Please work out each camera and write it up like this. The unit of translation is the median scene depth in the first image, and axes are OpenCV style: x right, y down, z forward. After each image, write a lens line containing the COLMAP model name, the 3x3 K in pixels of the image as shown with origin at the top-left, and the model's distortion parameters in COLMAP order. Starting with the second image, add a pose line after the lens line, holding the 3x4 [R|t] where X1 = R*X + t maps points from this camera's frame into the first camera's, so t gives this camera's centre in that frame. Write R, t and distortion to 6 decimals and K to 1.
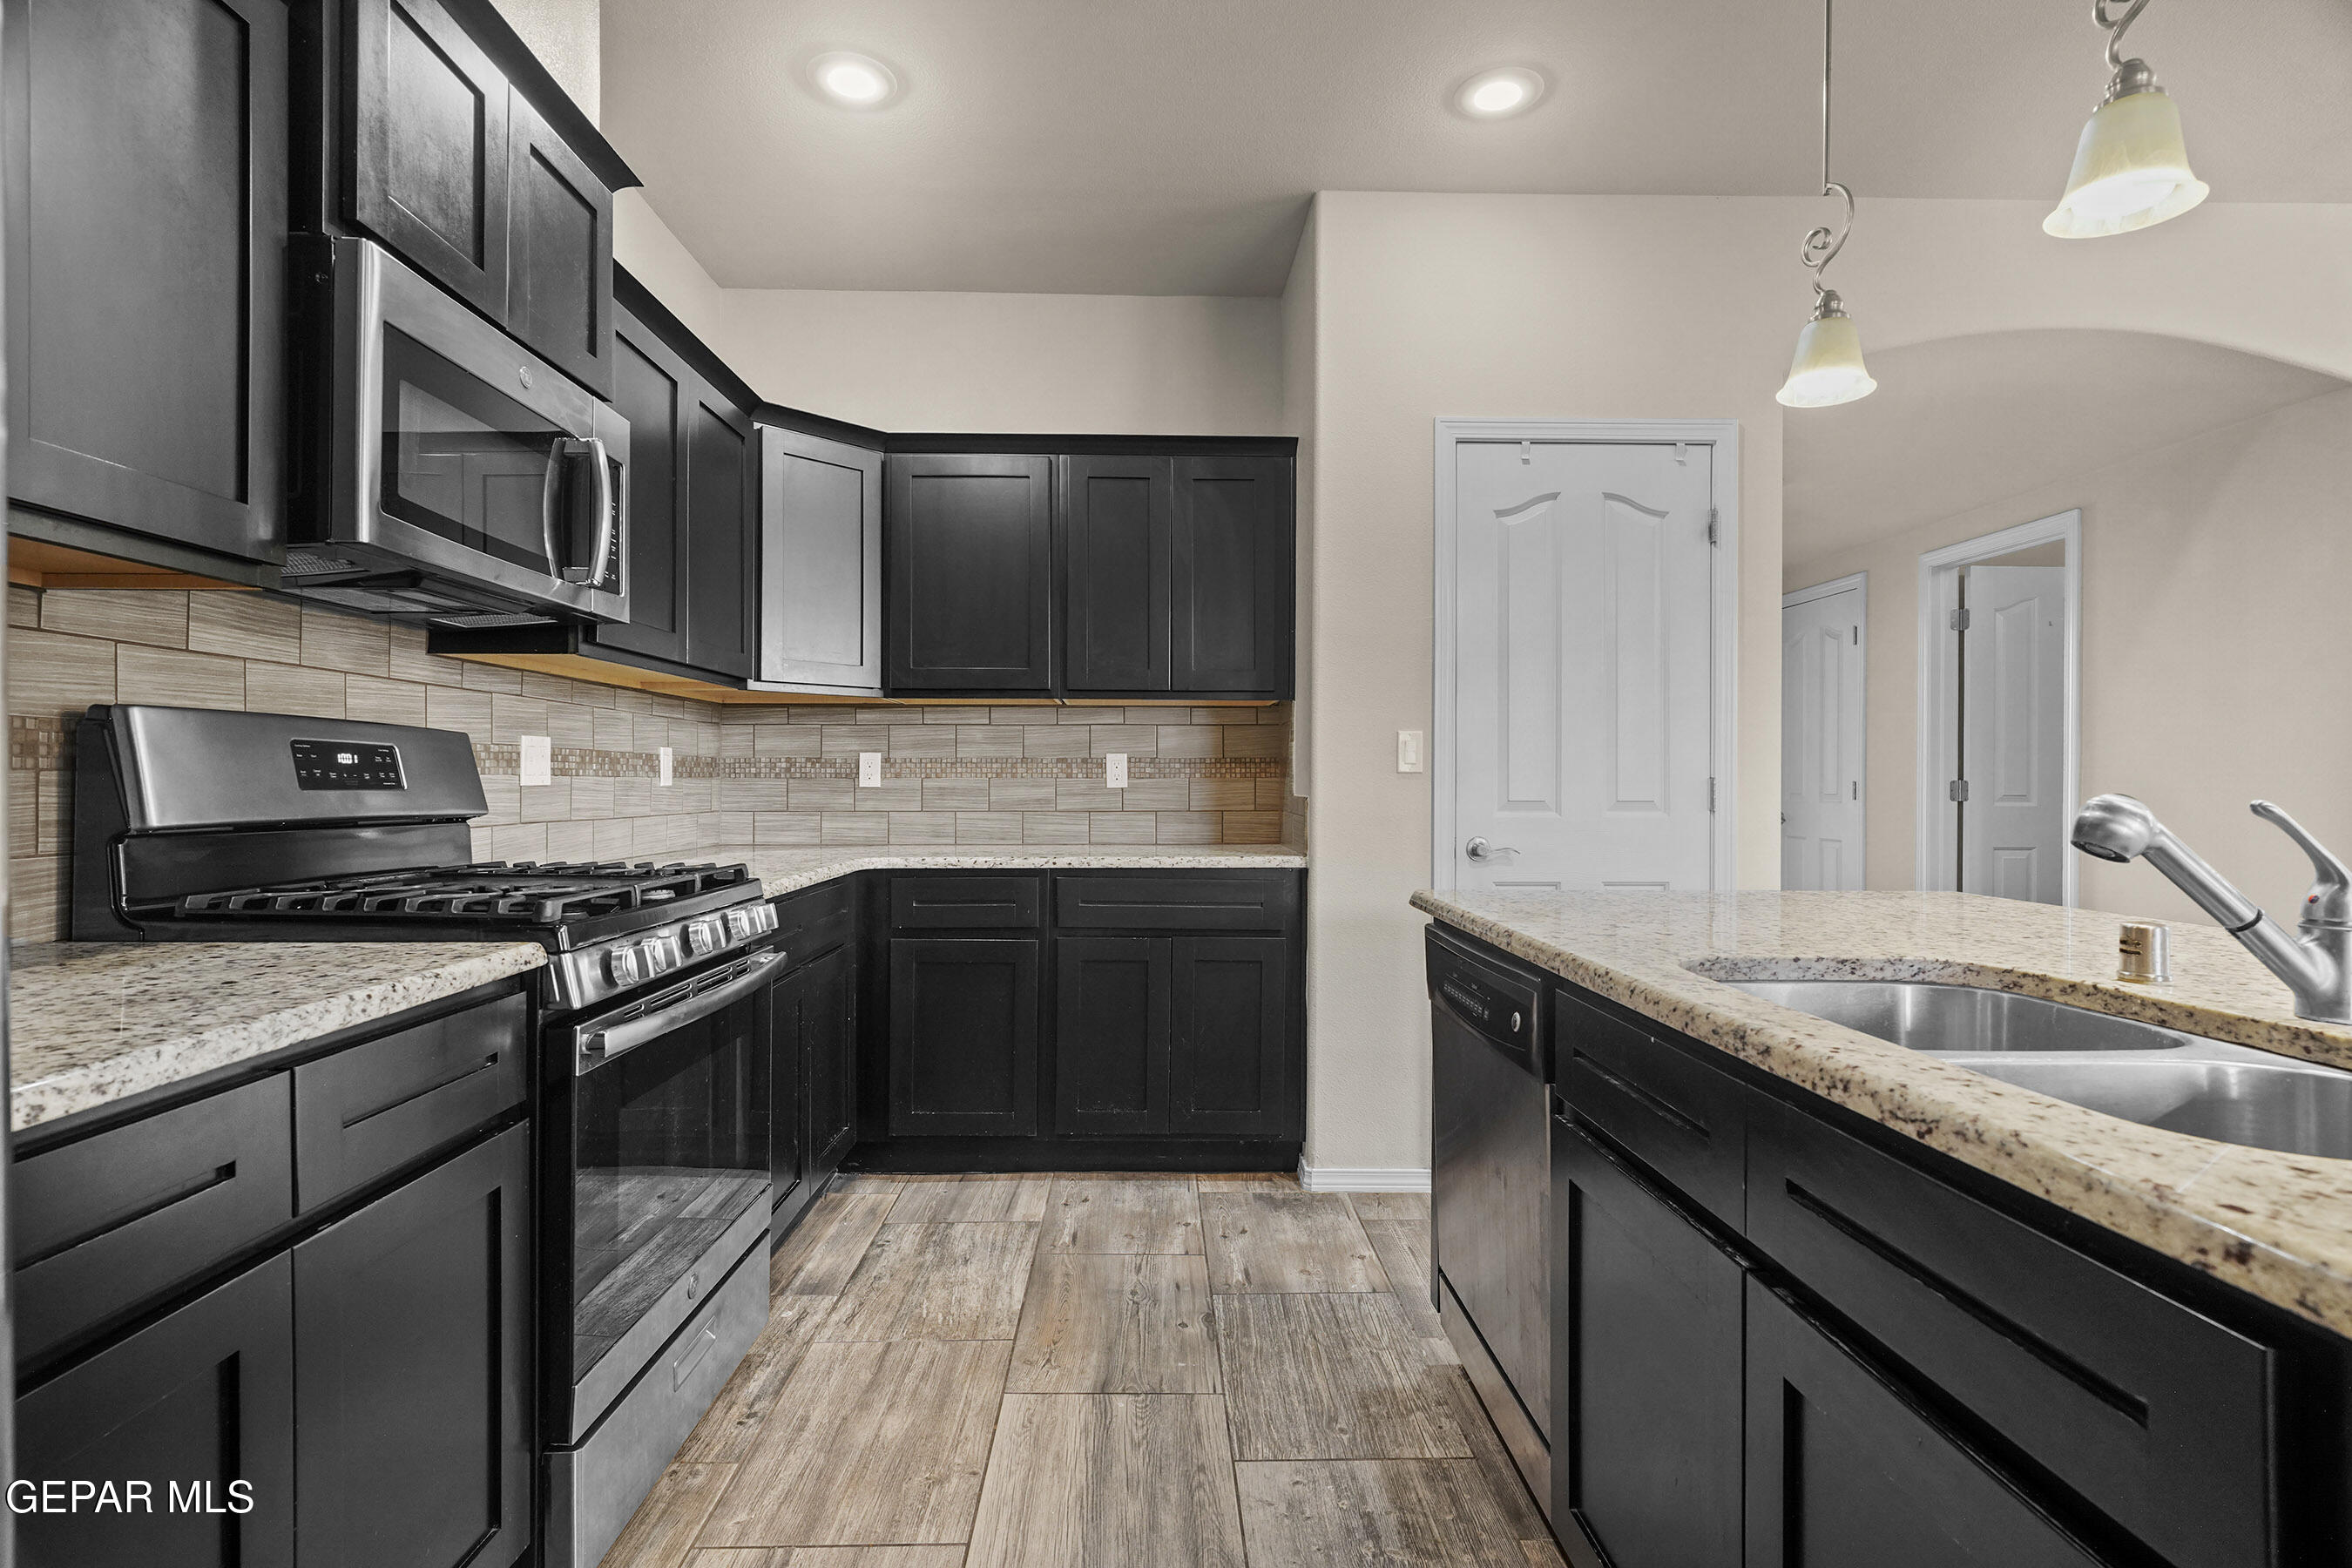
lens RADIAL K [[1123.0, 0, 1165.1], [0, 1123.0, 772.5], [0, 0, 1]] dist [-0.001895, 0.000217]
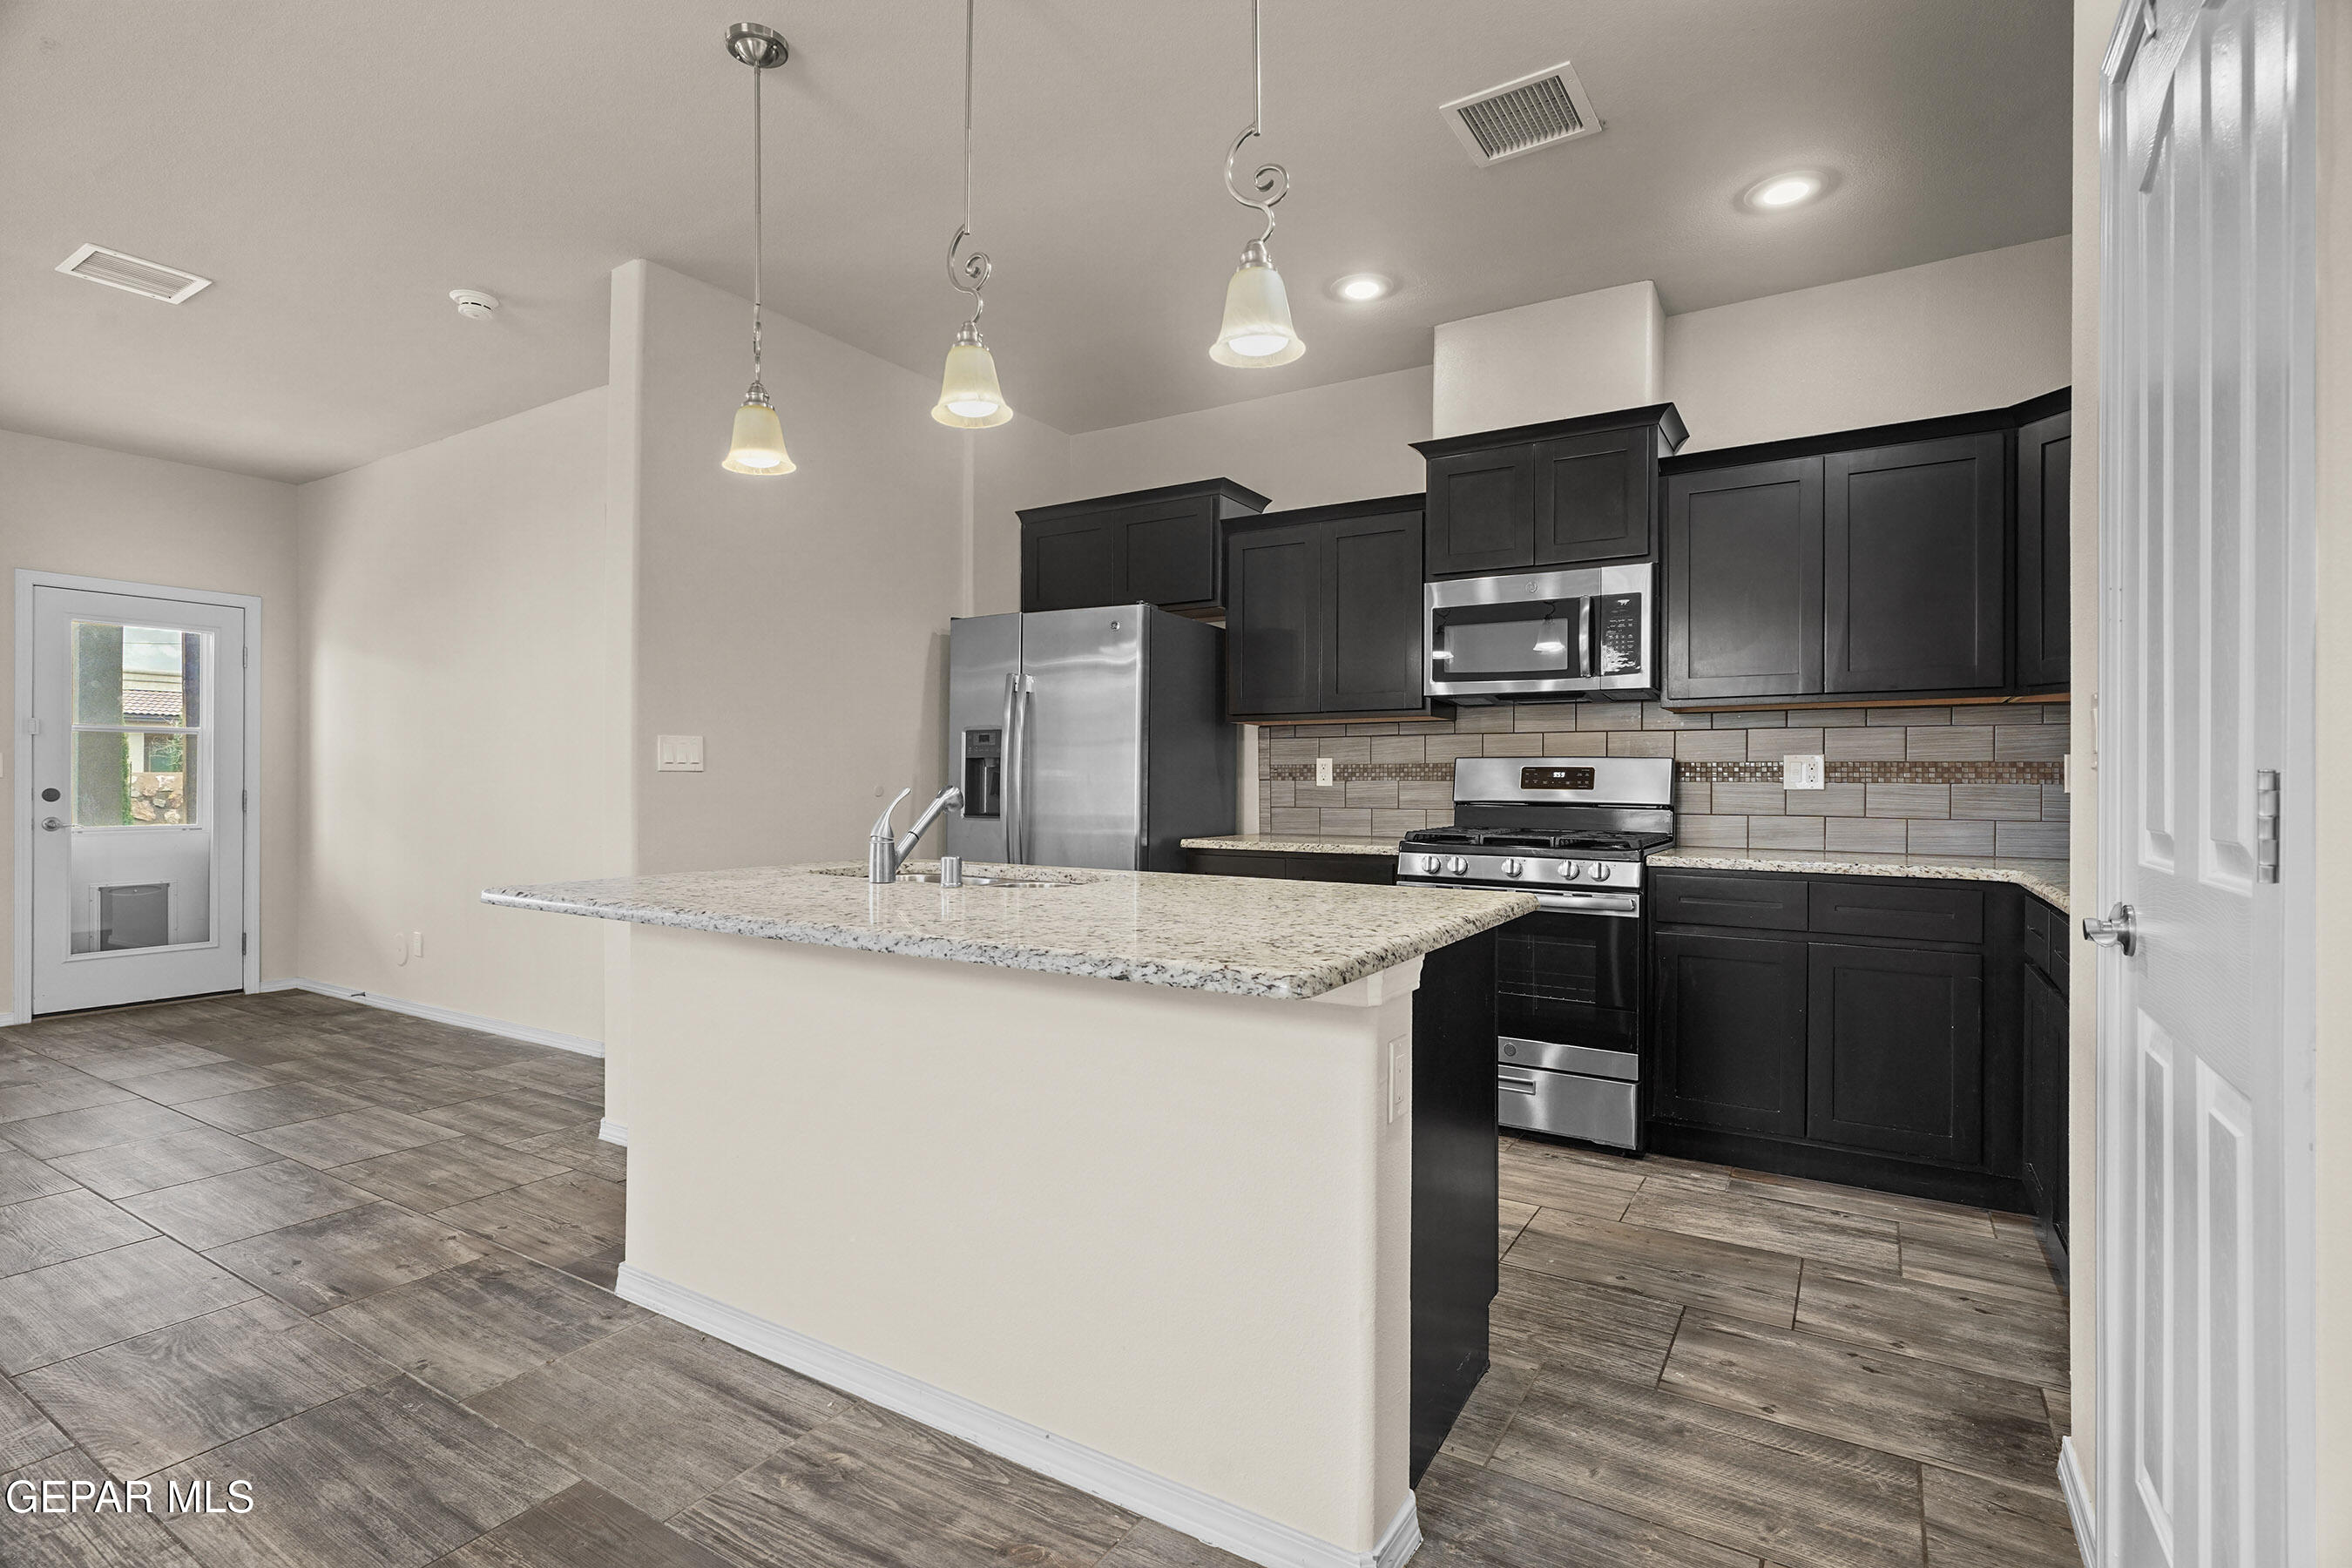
lens RADIAL K [[1123.0, 0, 1169.9], [0, 1123.0, 799.9], [0, 0, 1]] dist [-0.001895, 0.000217]
pose [[-0.539301, 0.011434, -0.842035, 0.994703], [0.001015, 0.999916, 0.012928, 0.004784], [0.842112, 0.006118, -0.539268, 1.025007]]
